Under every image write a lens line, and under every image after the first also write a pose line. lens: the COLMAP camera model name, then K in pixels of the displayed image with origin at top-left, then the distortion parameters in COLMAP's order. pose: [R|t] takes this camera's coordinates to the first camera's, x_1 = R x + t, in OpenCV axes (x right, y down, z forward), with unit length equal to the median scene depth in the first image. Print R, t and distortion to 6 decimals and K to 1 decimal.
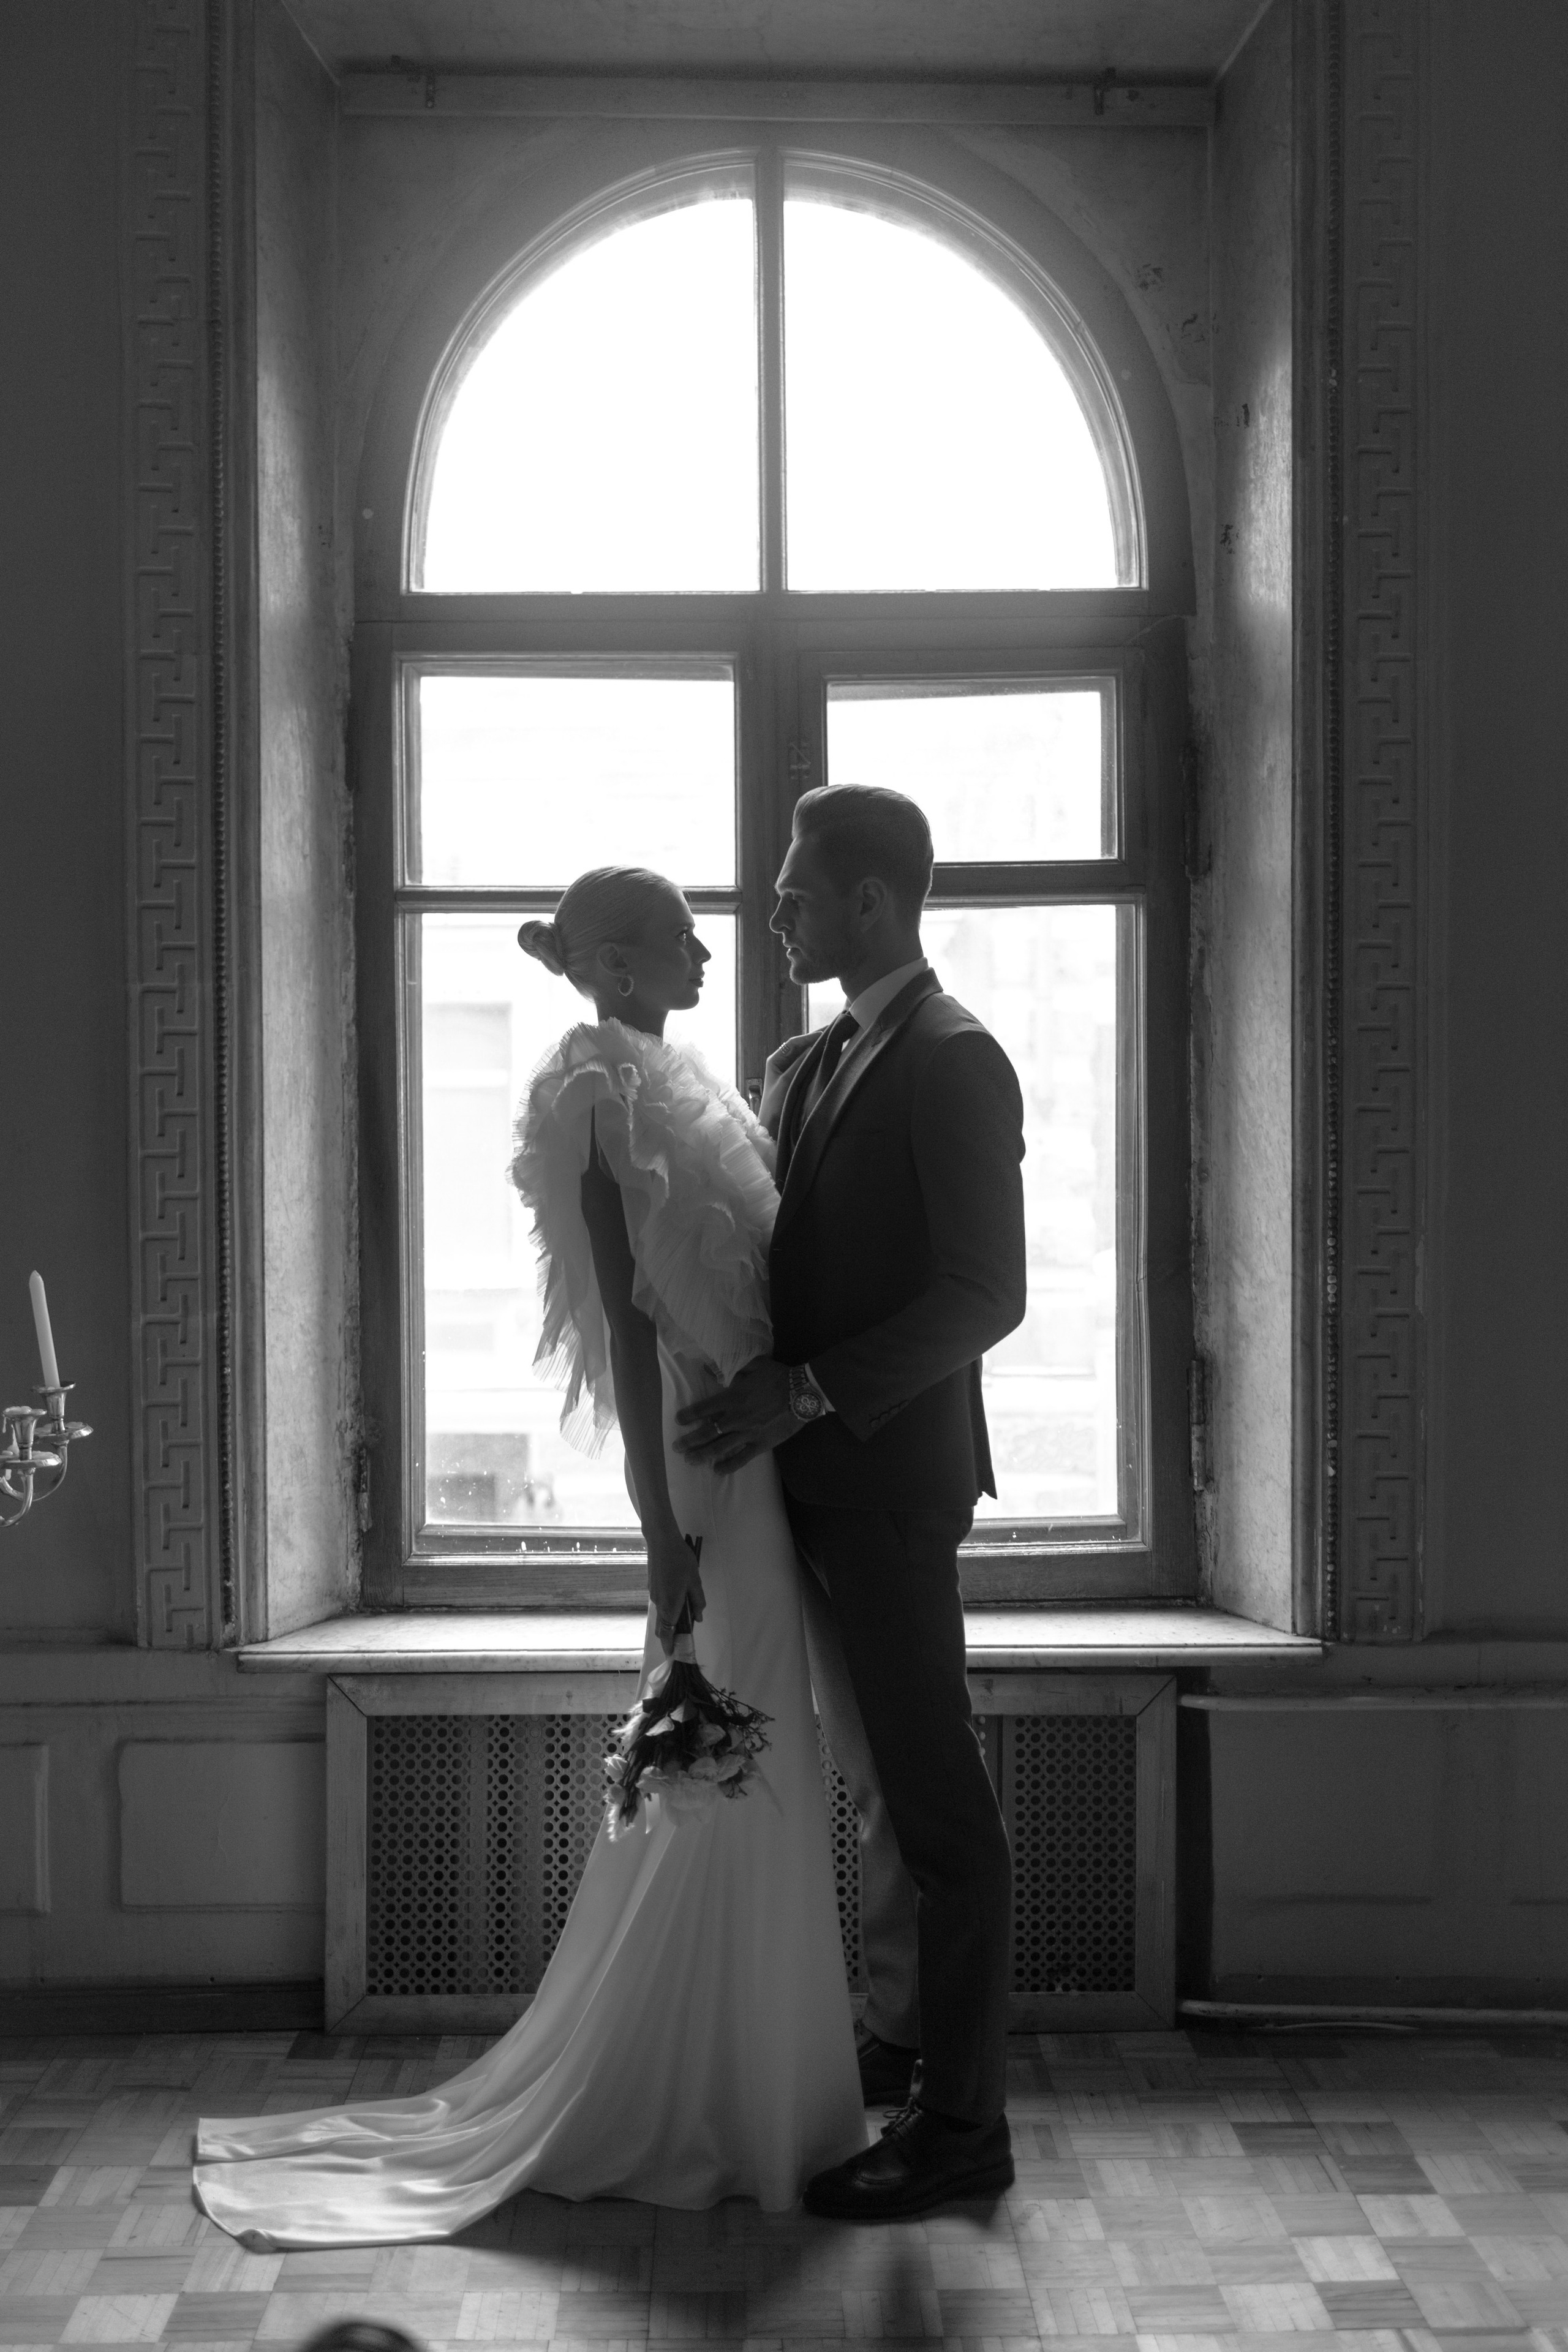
lens RADIAL K [[2363.2, 0, 778.6], [0, 2363.2, 1140.9], [0, 0, 1]] dist [0.004721, -0.056052]
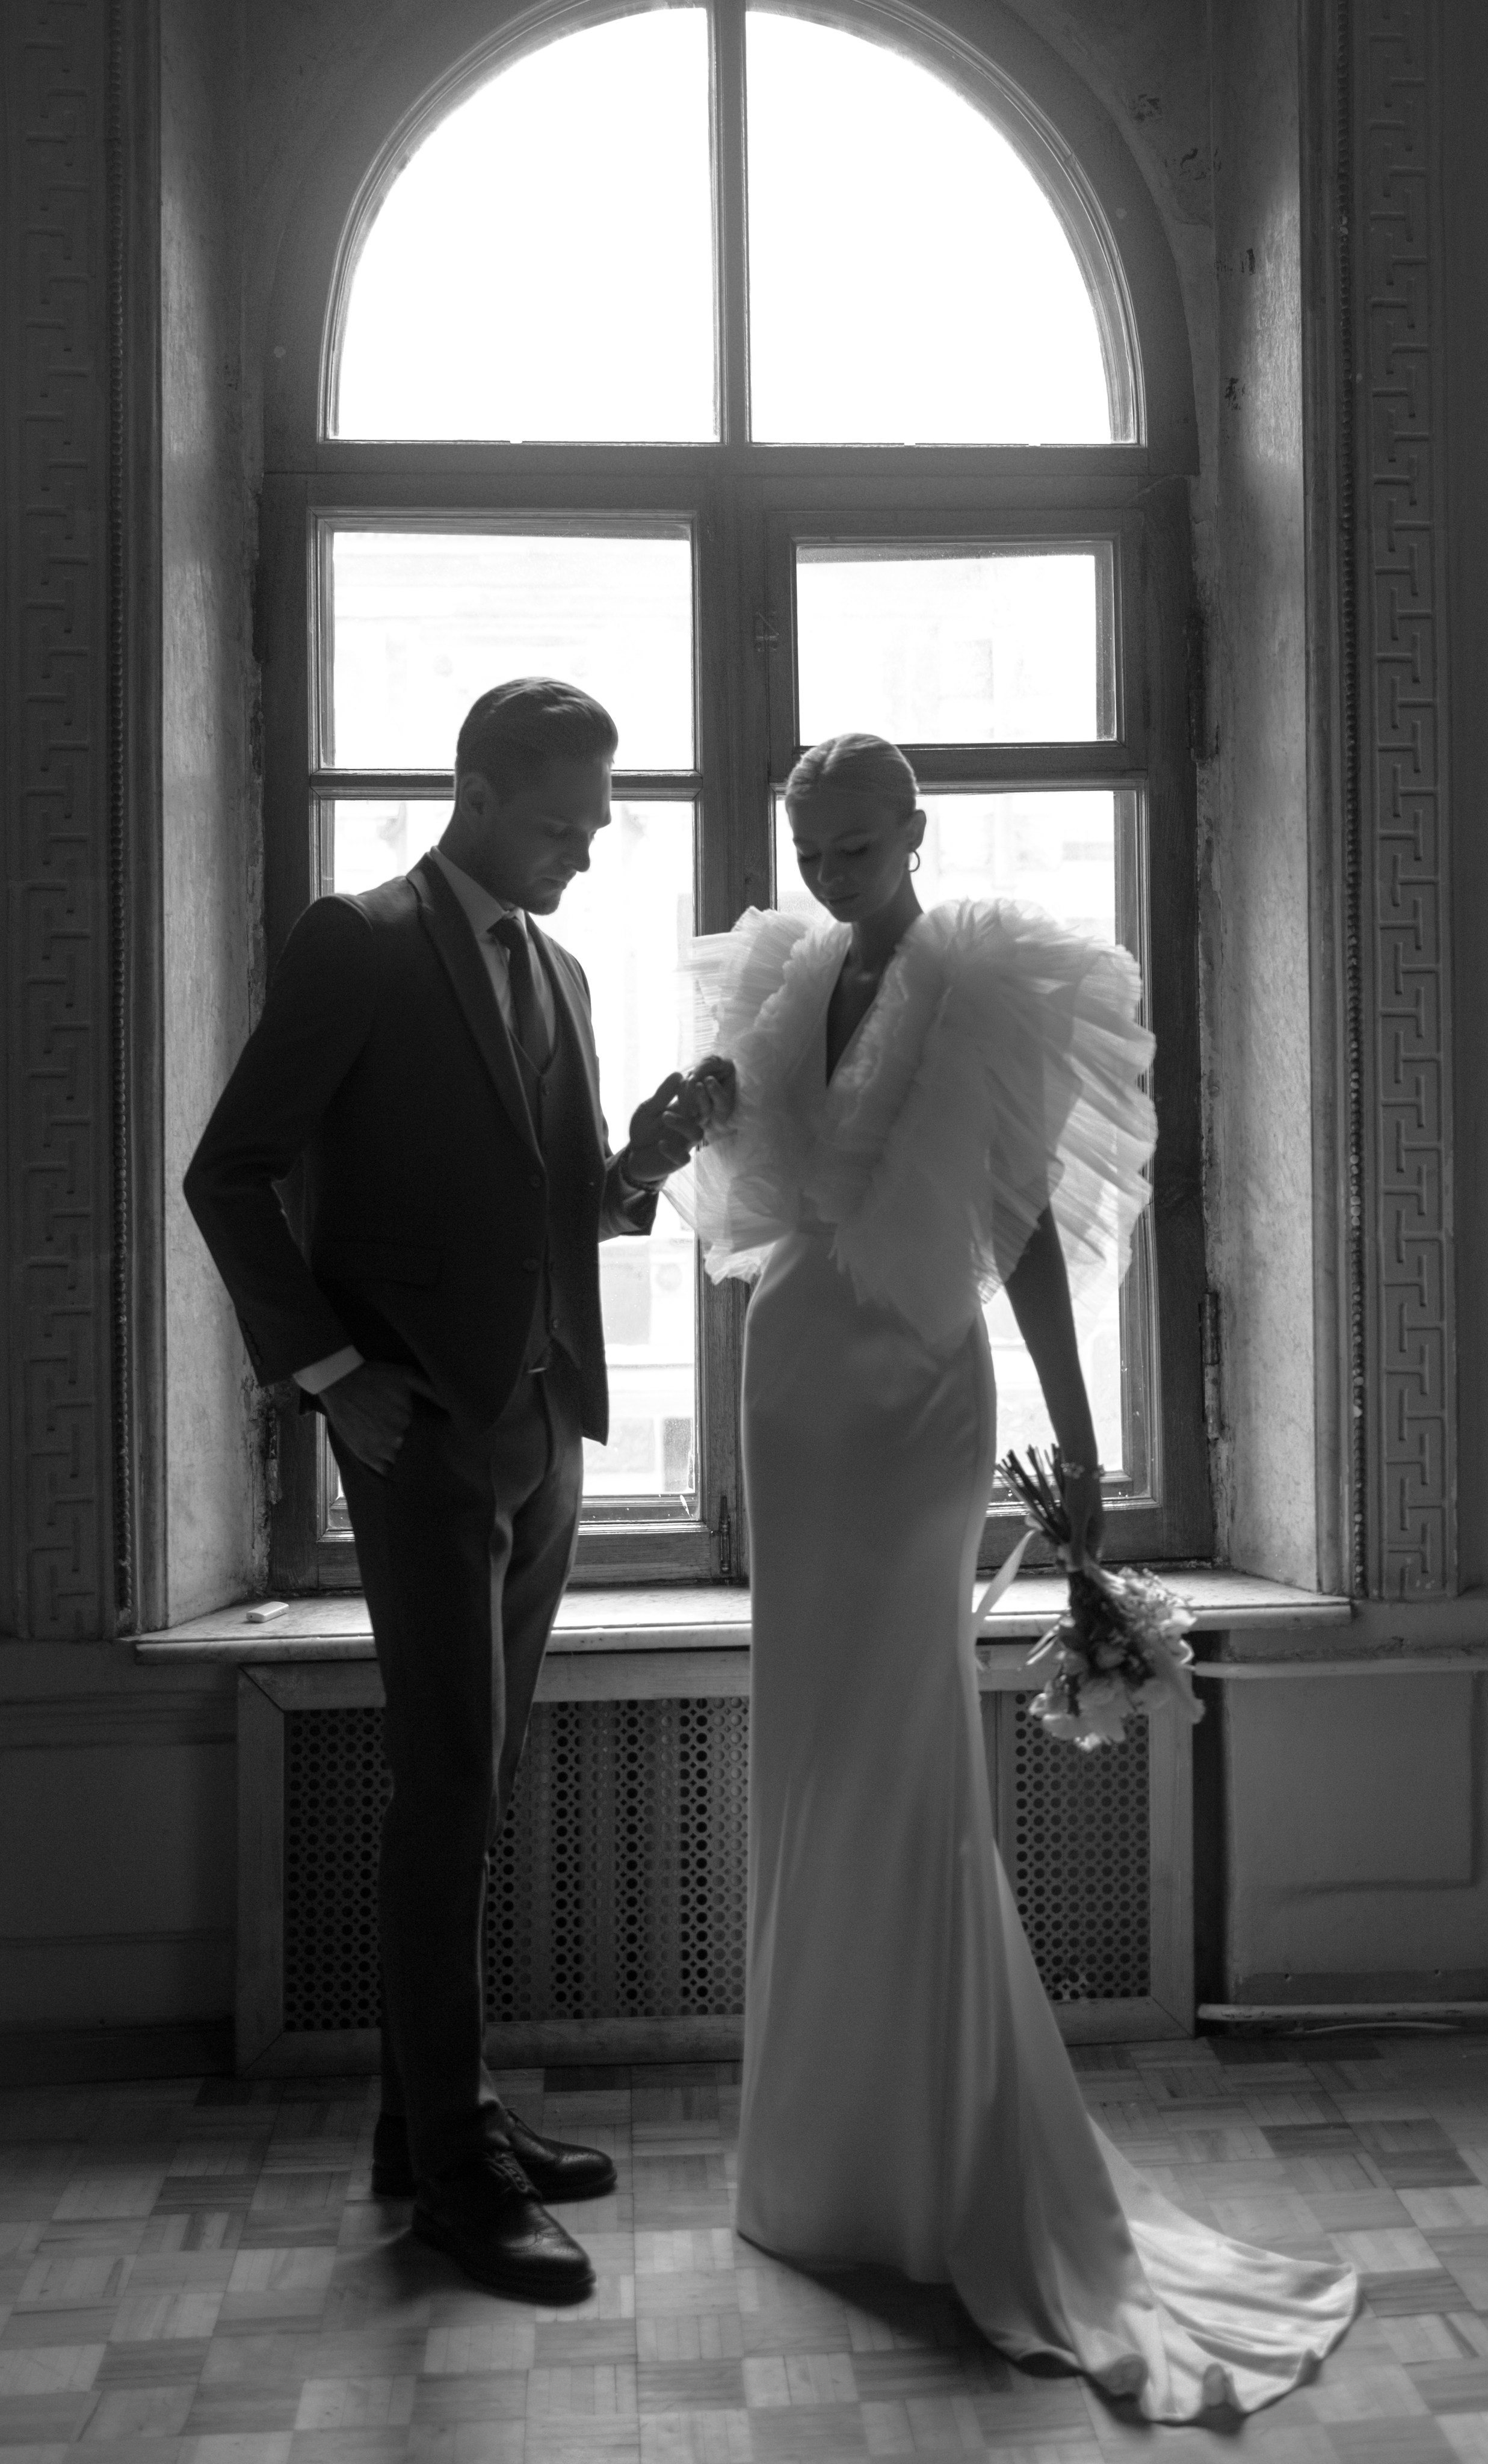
lens RADIAL K [[2999.0, 0, 955.8], [0, 2999.0, 951.6], [0, 0, 1]] dist [-0.007406, -0.031699]
pose [[0.994902, -0.003892, 0.100774, -0.036399], [0.007840, 0.999216, -0.038811, 0.006108], [-0.100544, 0.039403, 0.994152, -0.142679]]
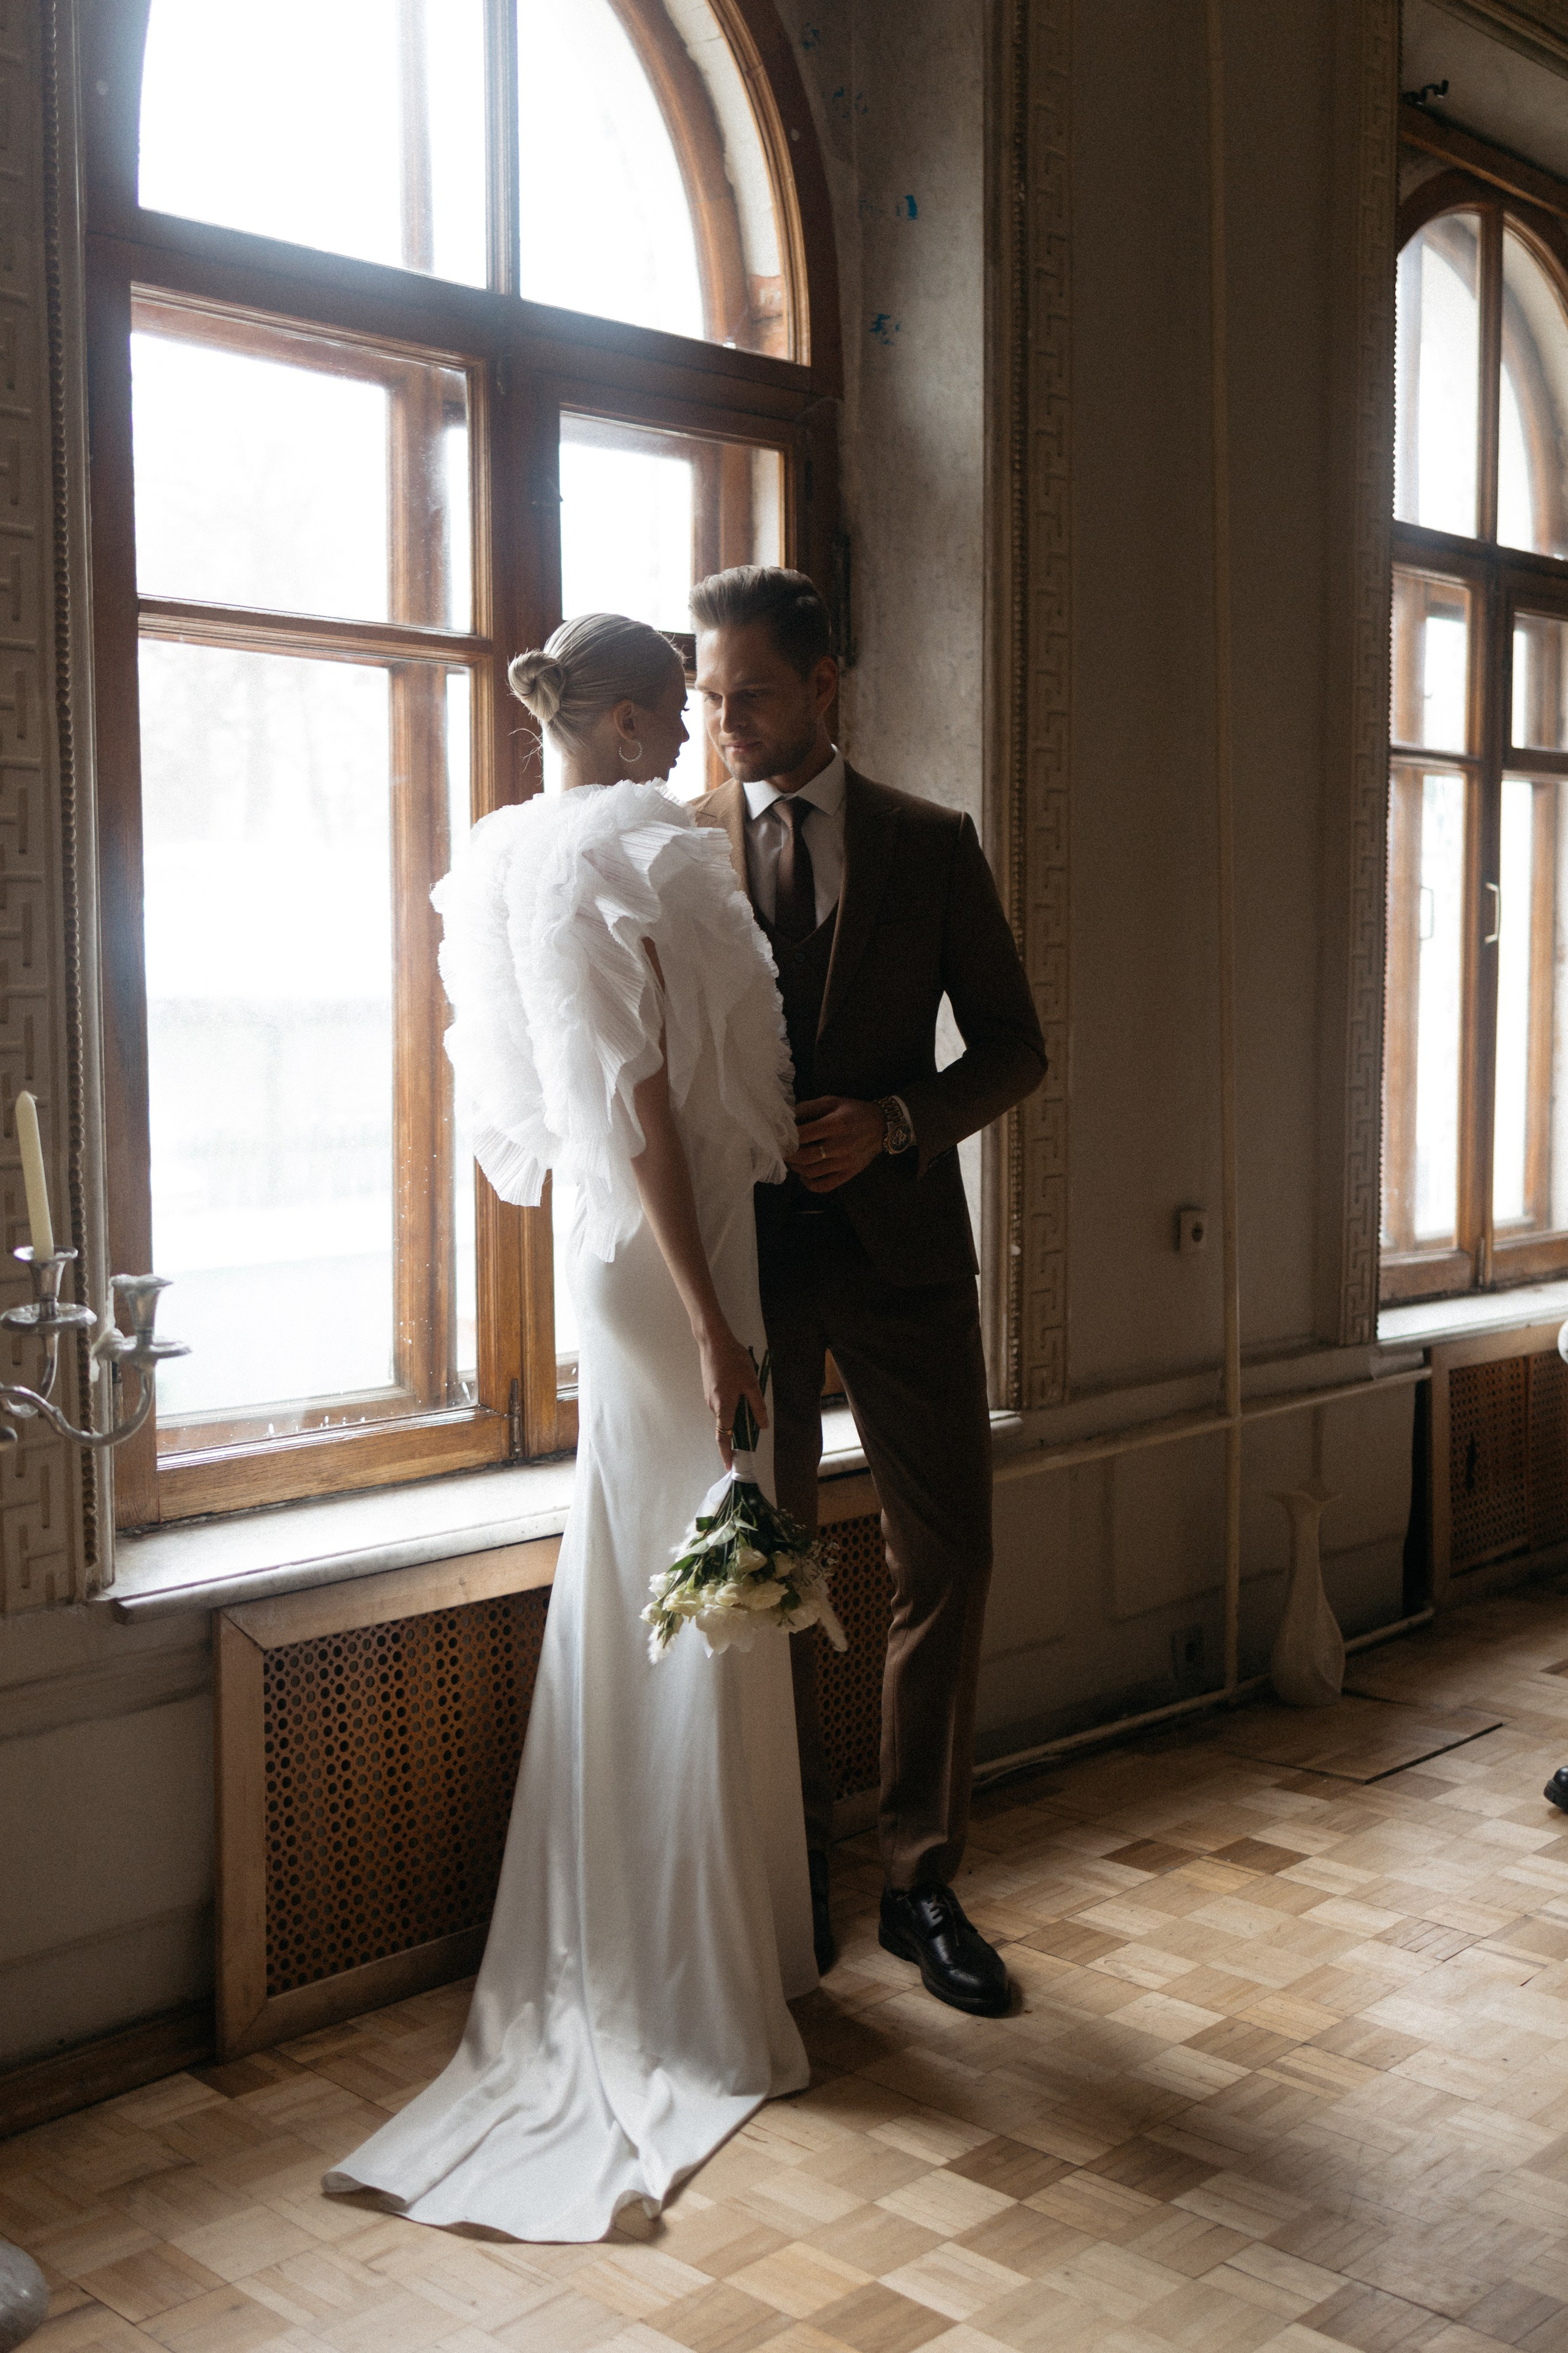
lens RADIAL K [[2527.8, 0, 784.6], [0, 2527.8, 1133.5], [0, 0, 1]] dist [0.002631, -0.025154]
pose [[0.704211, -0.044252, 0.708611, -0.635629], [0.009077, 0.998535, 0.053337, 0.027172], [-0.709933, -0.031128, 0.703581, 0.284411]]
